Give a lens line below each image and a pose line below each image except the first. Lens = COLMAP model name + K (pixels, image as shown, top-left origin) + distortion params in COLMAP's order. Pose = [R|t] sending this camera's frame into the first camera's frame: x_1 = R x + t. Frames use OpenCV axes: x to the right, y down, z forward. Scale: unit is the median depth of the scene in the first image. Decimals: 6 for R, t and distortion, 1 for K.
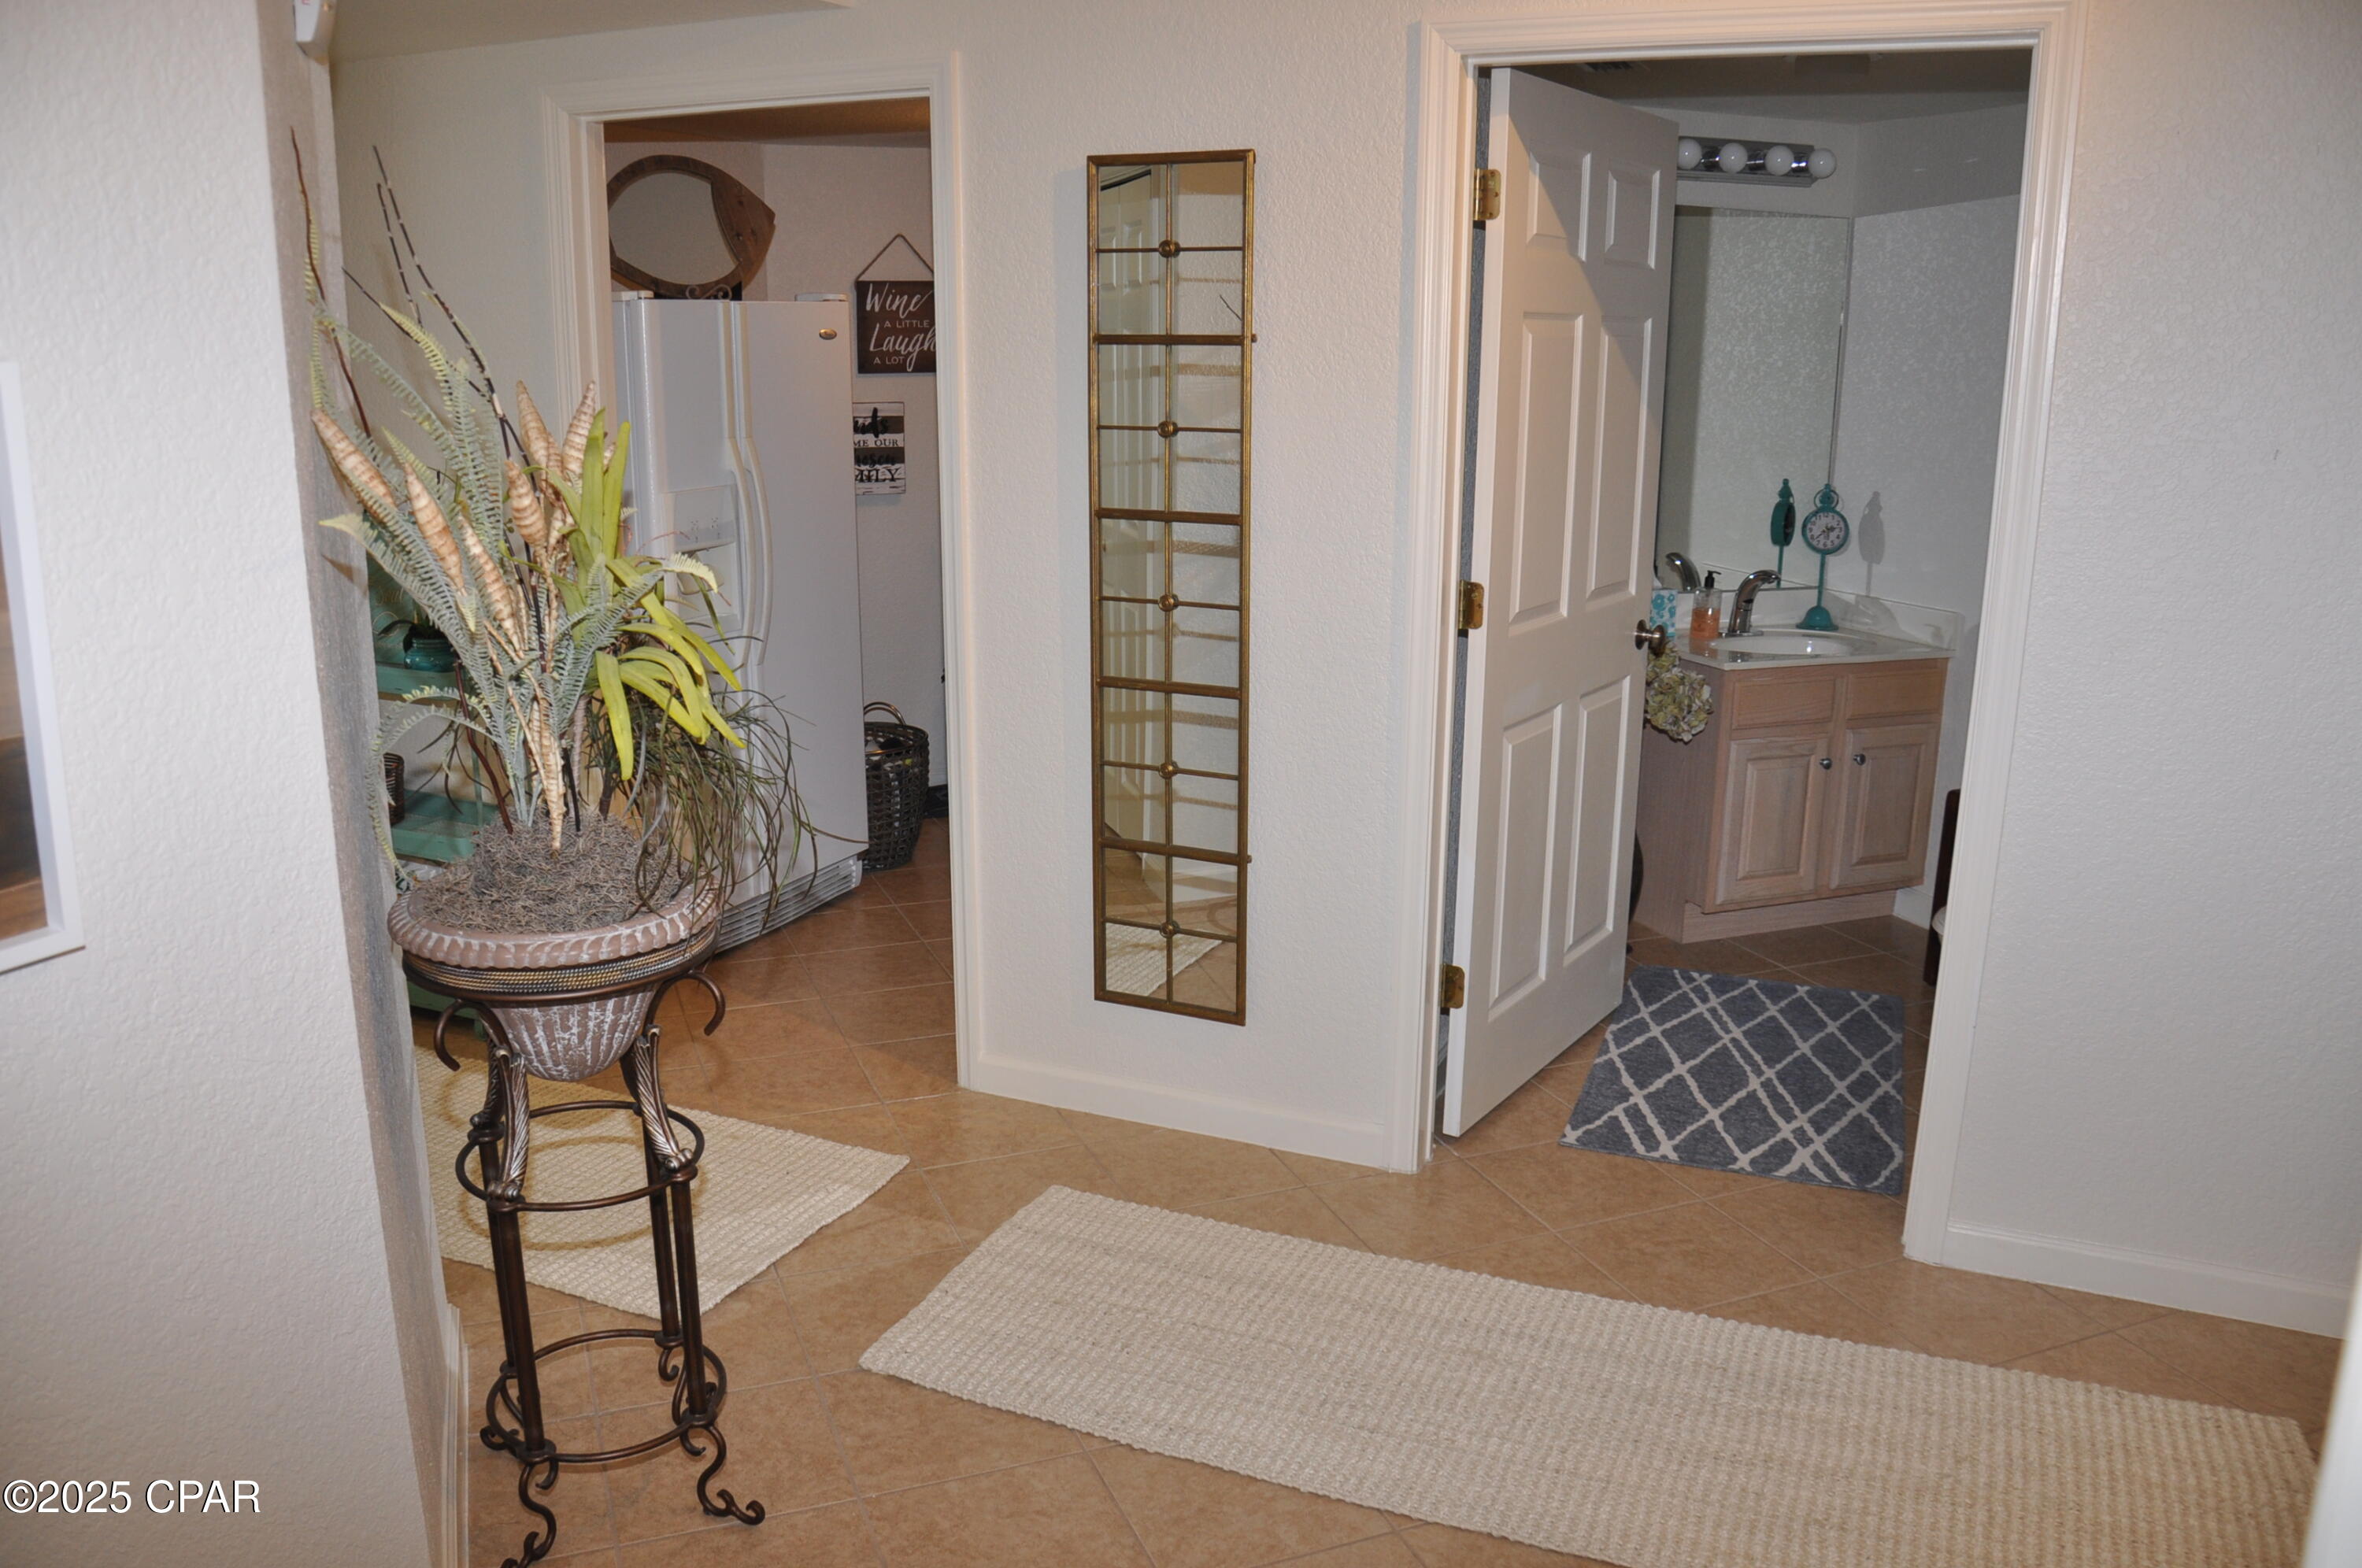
lens RADIAL K [[1780.9, 0, 1181.0], [0, 1780.9, 784.0], [0, 0, 1]] dist [-0.124279, 0.000571]
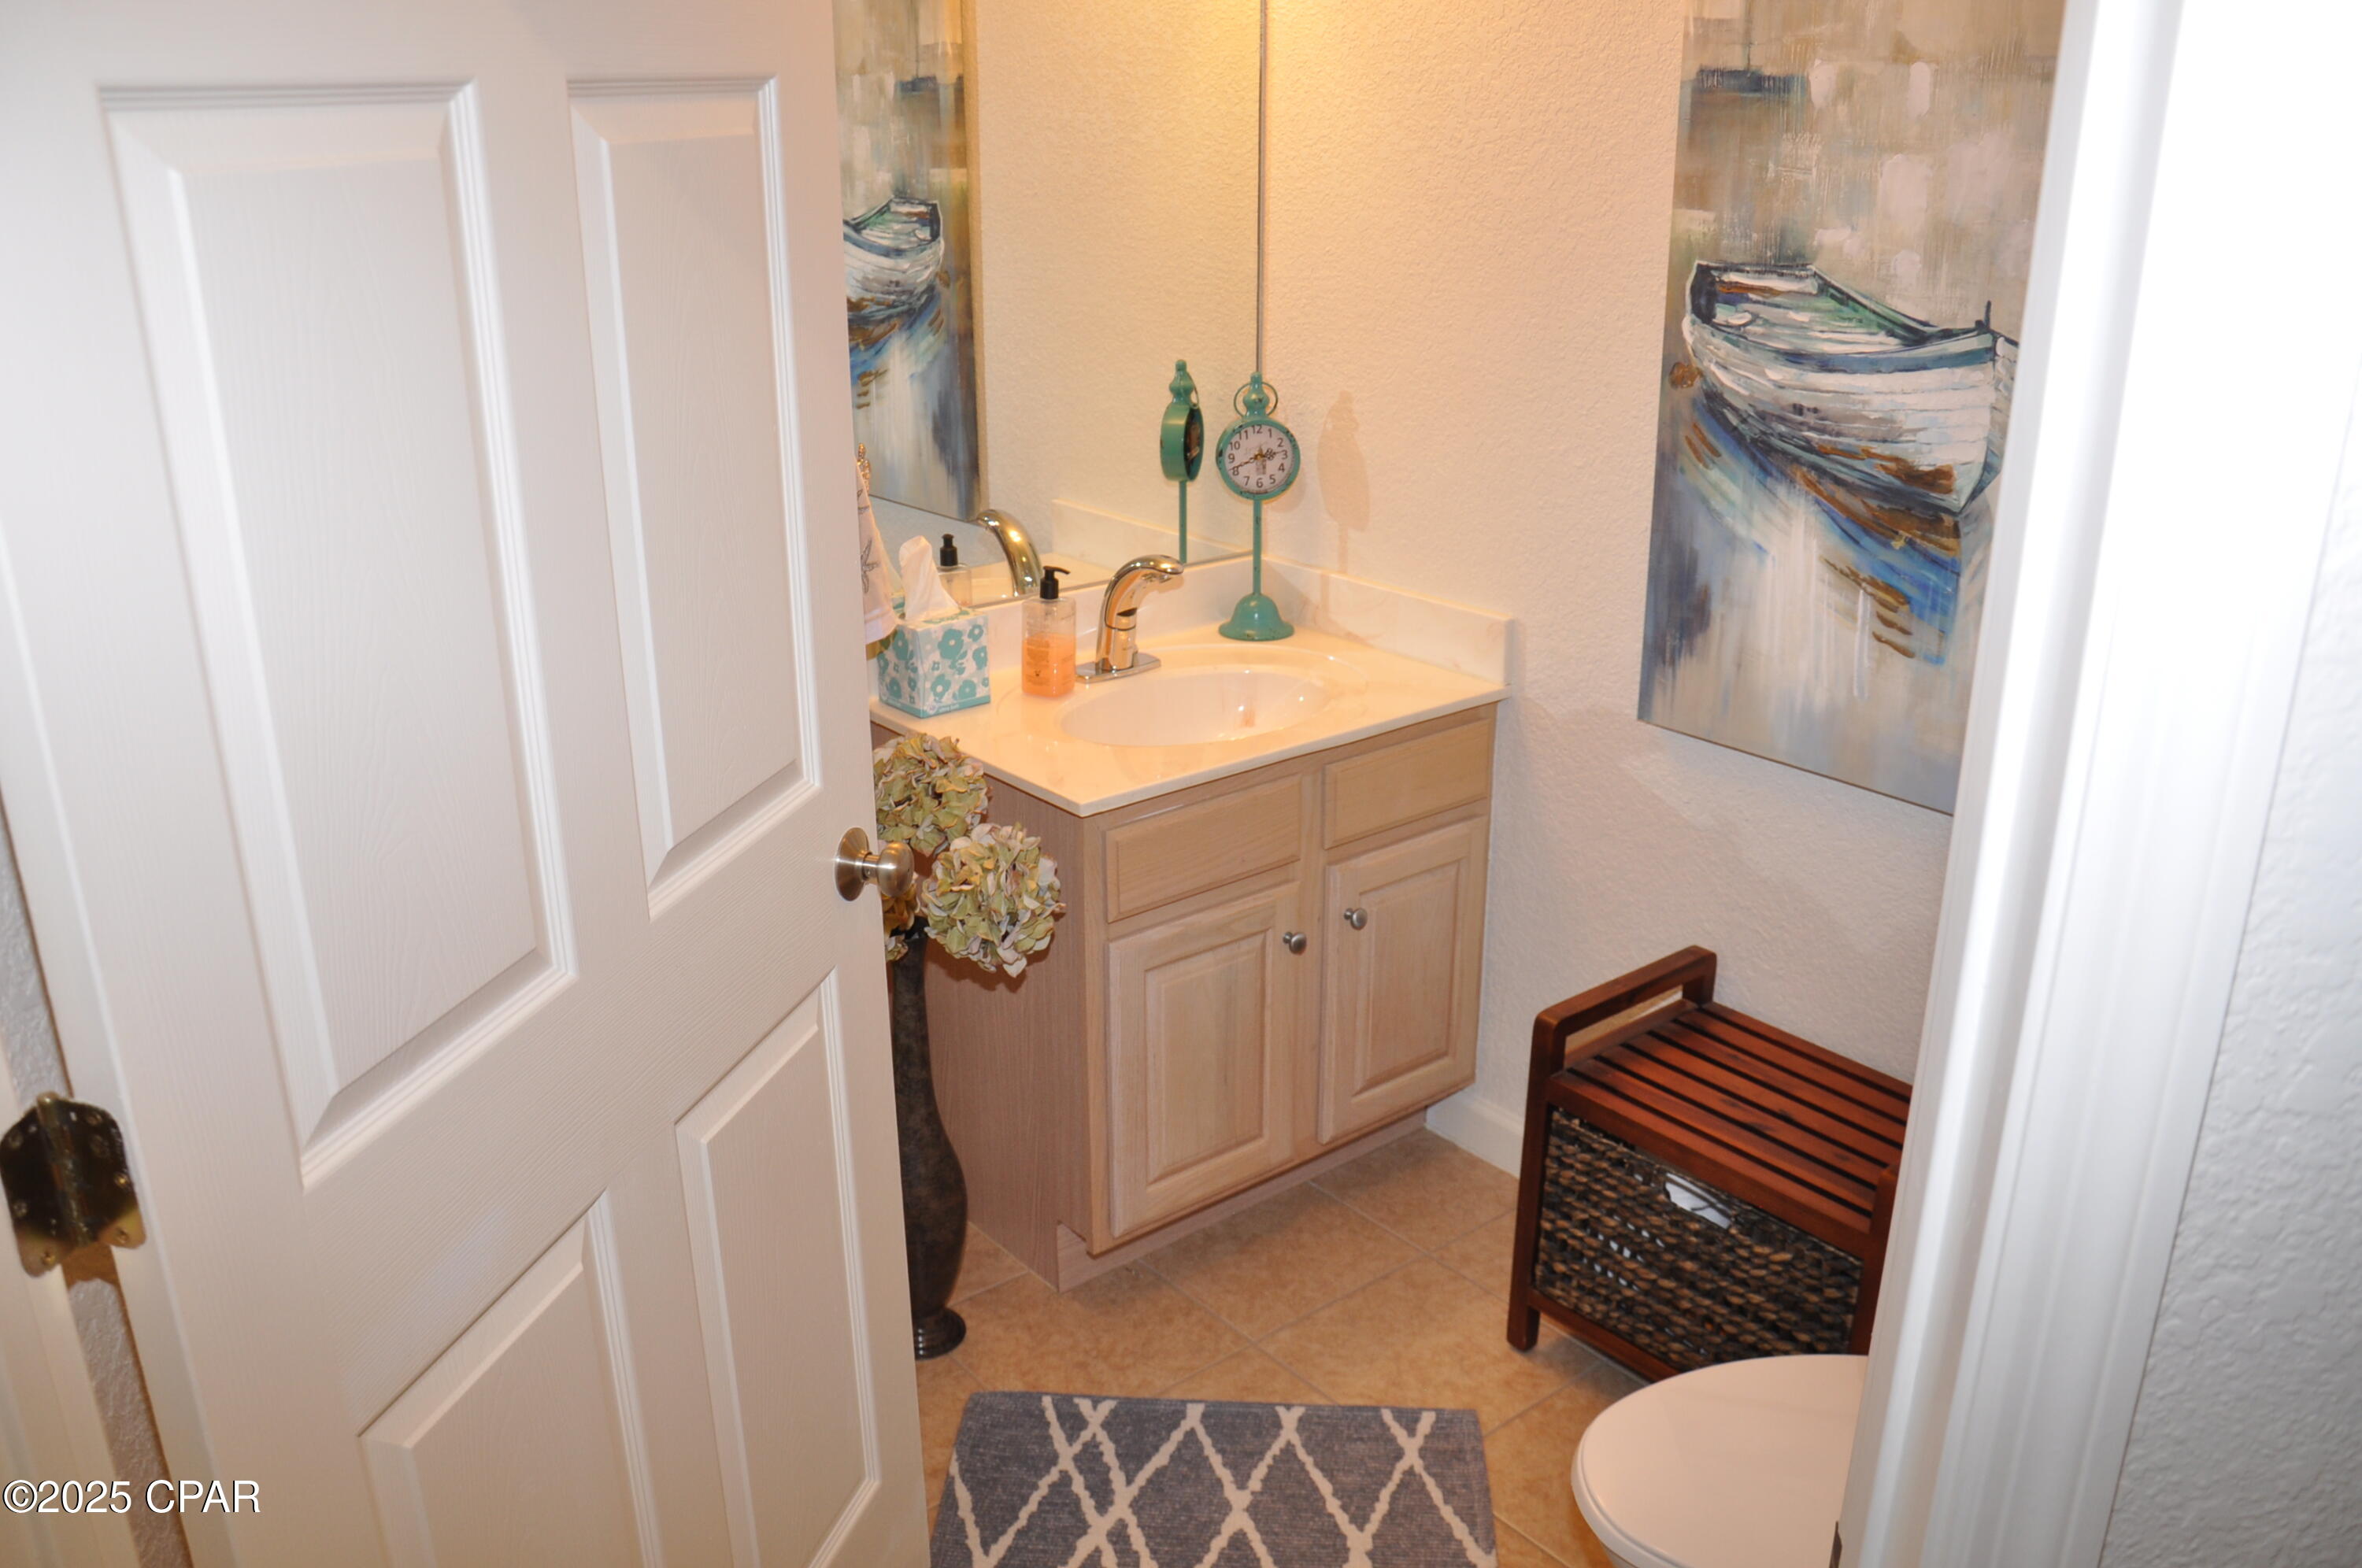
lens RADIAL K [[1916.5, 0, 1181.0], [0, 1916.5, 784.0], [0, 0, 1]] dist [-0.173730, 0.000012]
pose [[0.949410, -0.118430, 0.290852, 0.175775], [0.088680, 0.989576, 0.113469, -0.124758], [-0.301258, -0.081936, 0.950016, 0.472936]]
